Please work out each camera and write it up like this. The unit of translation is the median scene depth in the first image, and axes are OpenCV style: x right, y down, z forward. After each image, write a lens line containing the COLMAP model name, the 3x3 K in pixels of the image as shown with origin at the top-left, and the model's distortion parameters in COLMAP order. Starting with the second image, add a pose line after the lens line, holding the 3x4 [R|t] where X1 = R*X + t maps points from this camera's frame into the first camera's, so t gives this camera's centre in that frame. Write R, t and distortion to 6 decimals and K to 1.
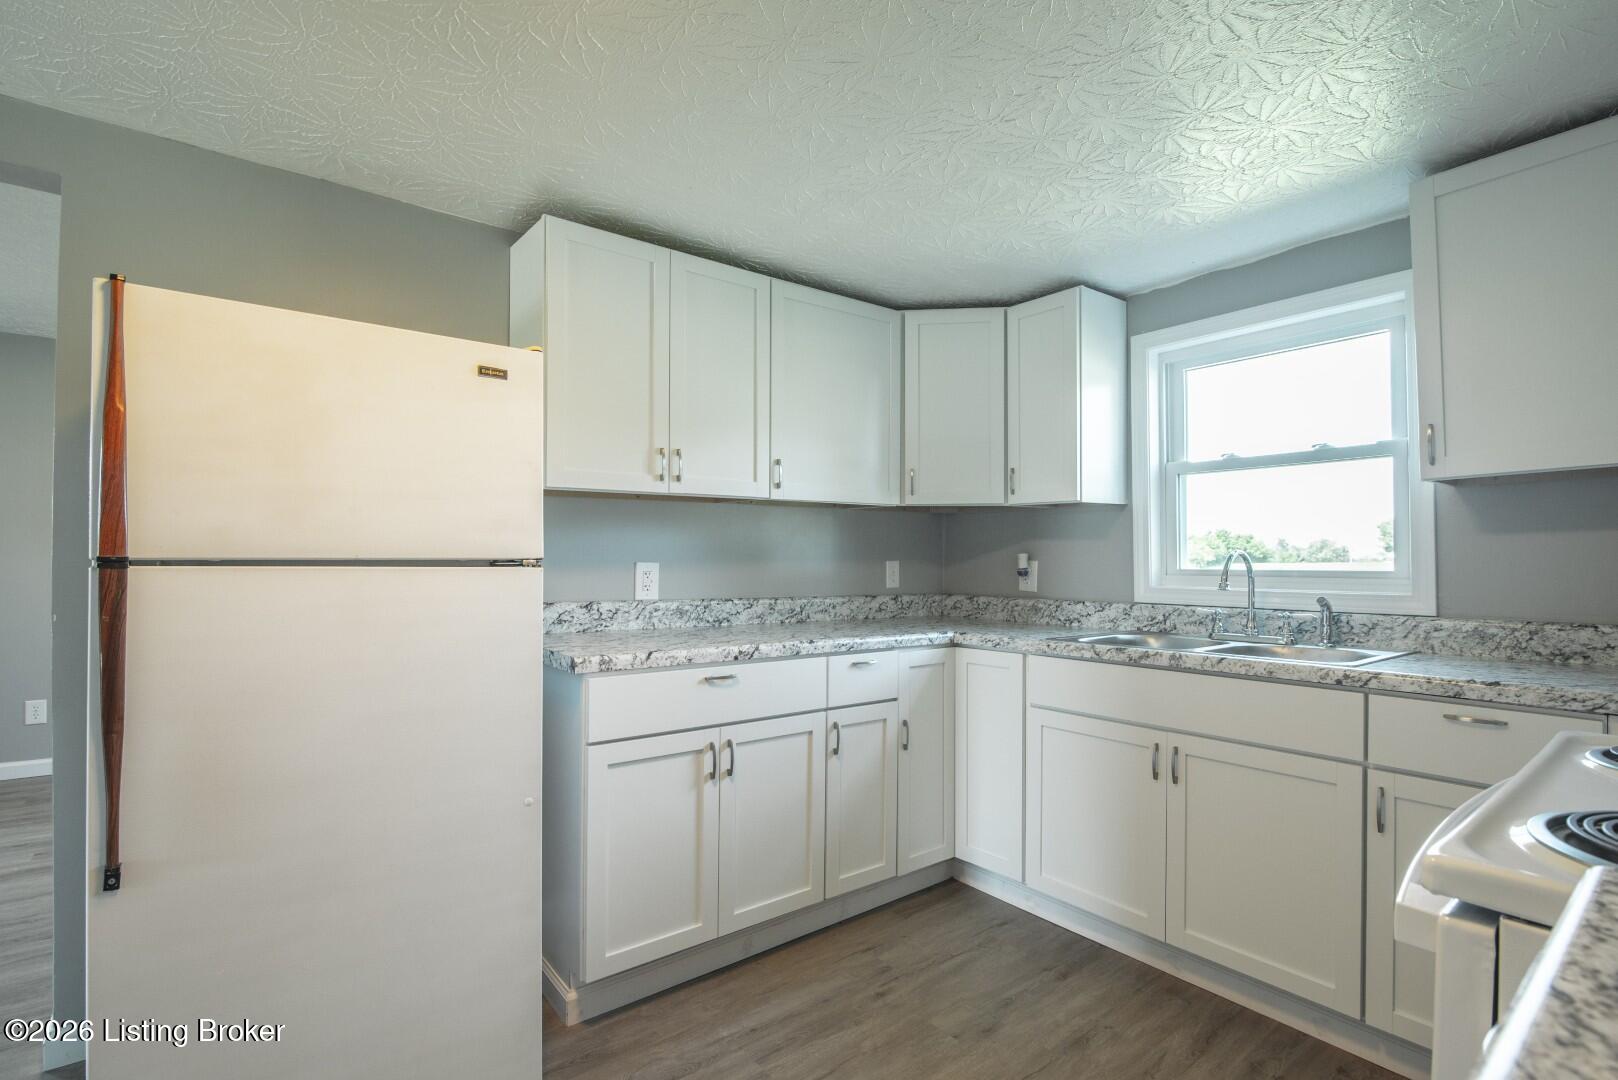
lens RADIAL K [[746.6, 0, 797.5], [0, 746.6, 550.3], [0, 0, 1]] dist [-0.017574, 0.000823]
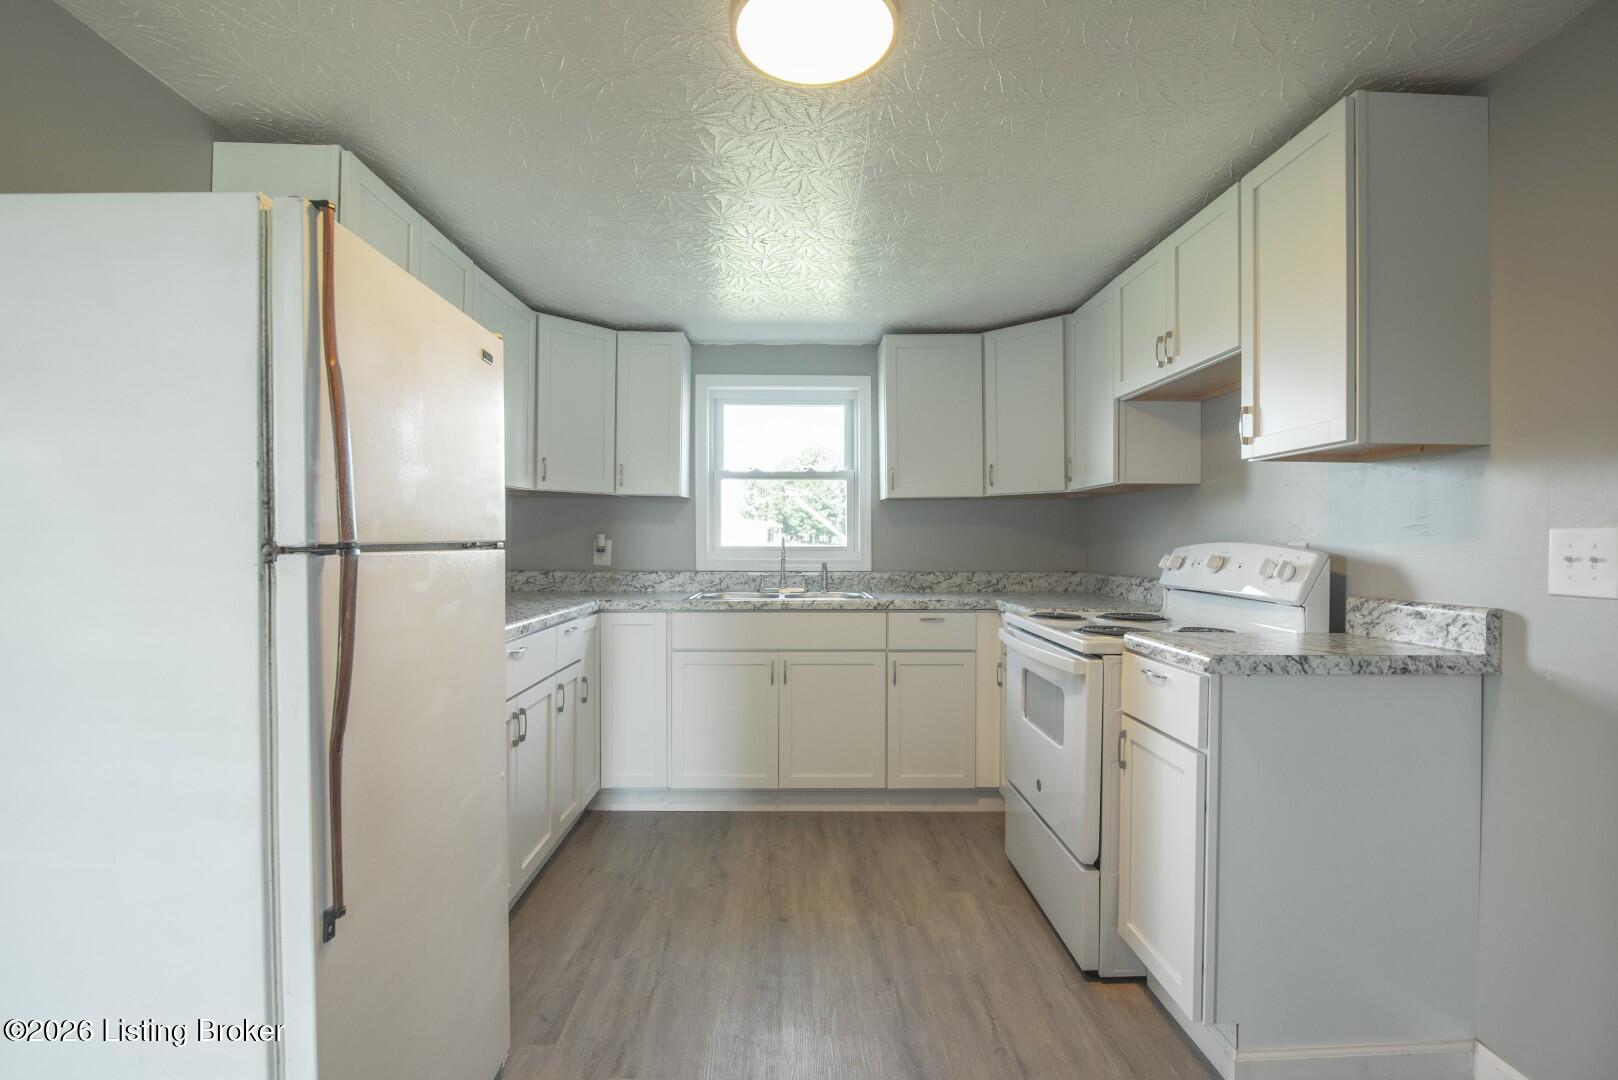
lens RADIAL K [[746.6, 0, 803.2], [0, 746.6, 540.7], [0, 0, 1]] dist [-0.017574, 0.000823]
pose [[0.598711, -0.001878, 0.800963, -0.689952], [-0.013280, 0.999837, 0.012271, -0.005624], [-0.800855, -0.017984, 0.598588, 0.037071]]
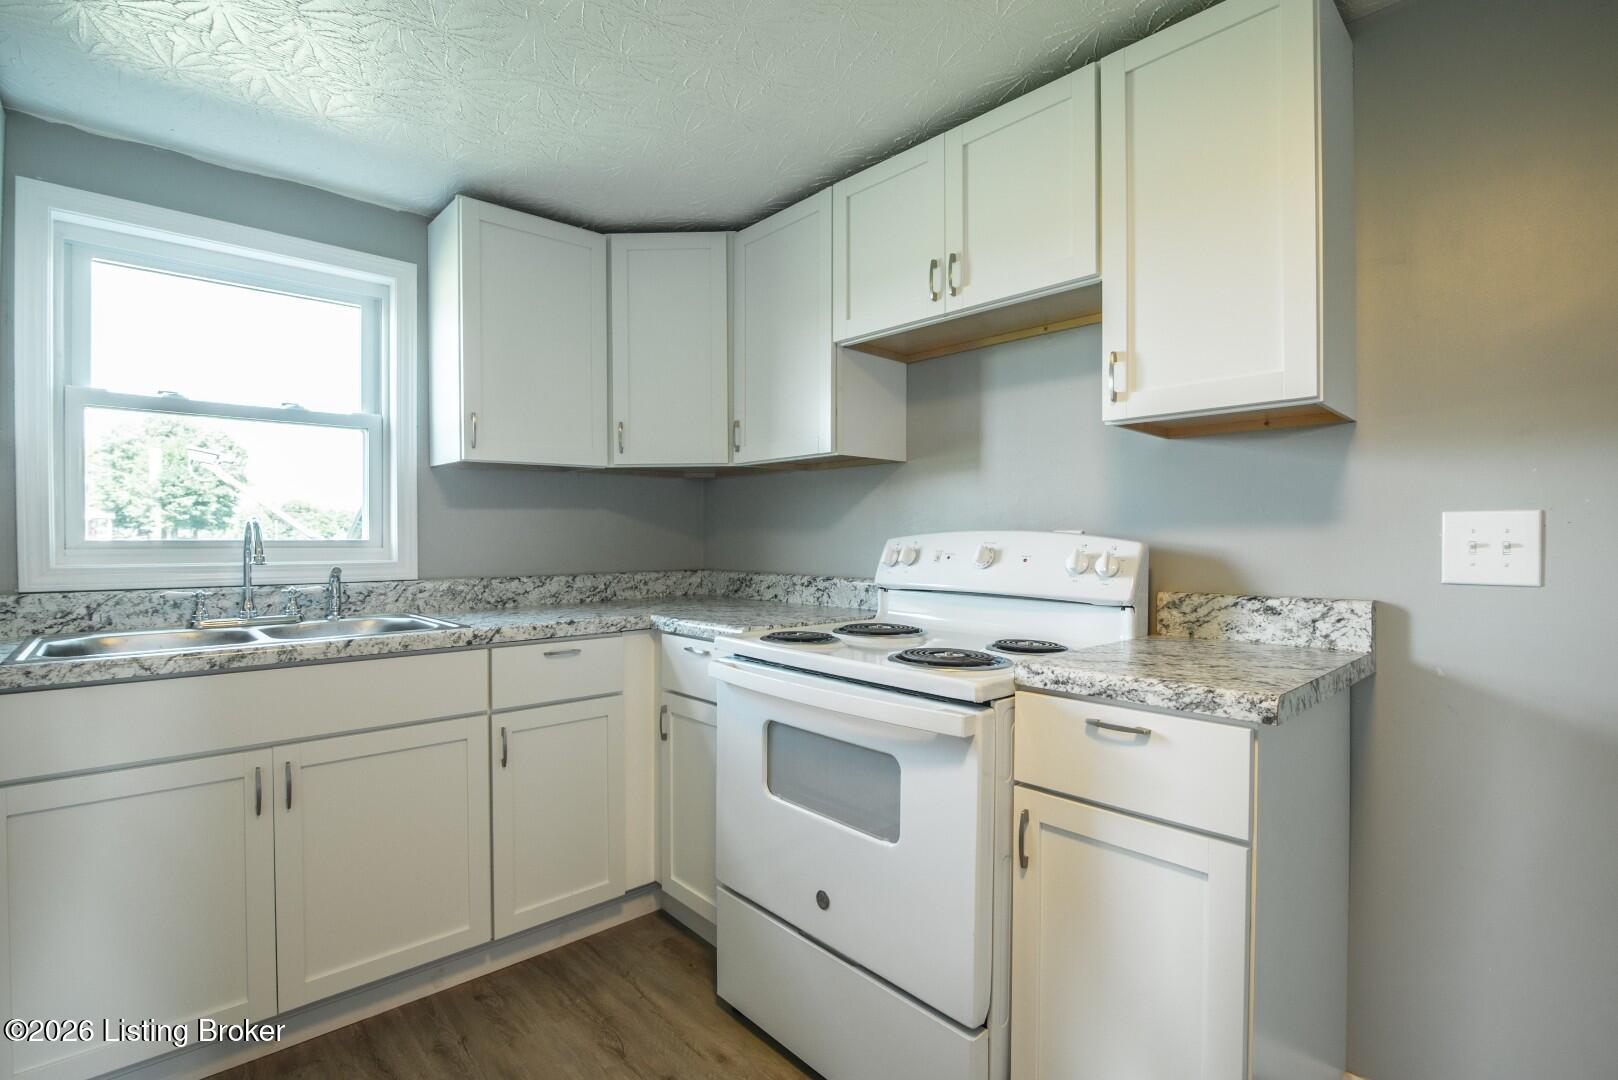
lens RADIAL K [[746.6, 0, 802.6], [0, 746.6, 541.8], [0, 0, 1]] dist [-0.017574, 0.000823]
pose [[-0.084709, -0.009622, 0.996359, -0.310325], [-0.017067, 0.999821, 0.008204, 0.012337], [-0.996260, -0.016310, -0.084858, 0.501067]]
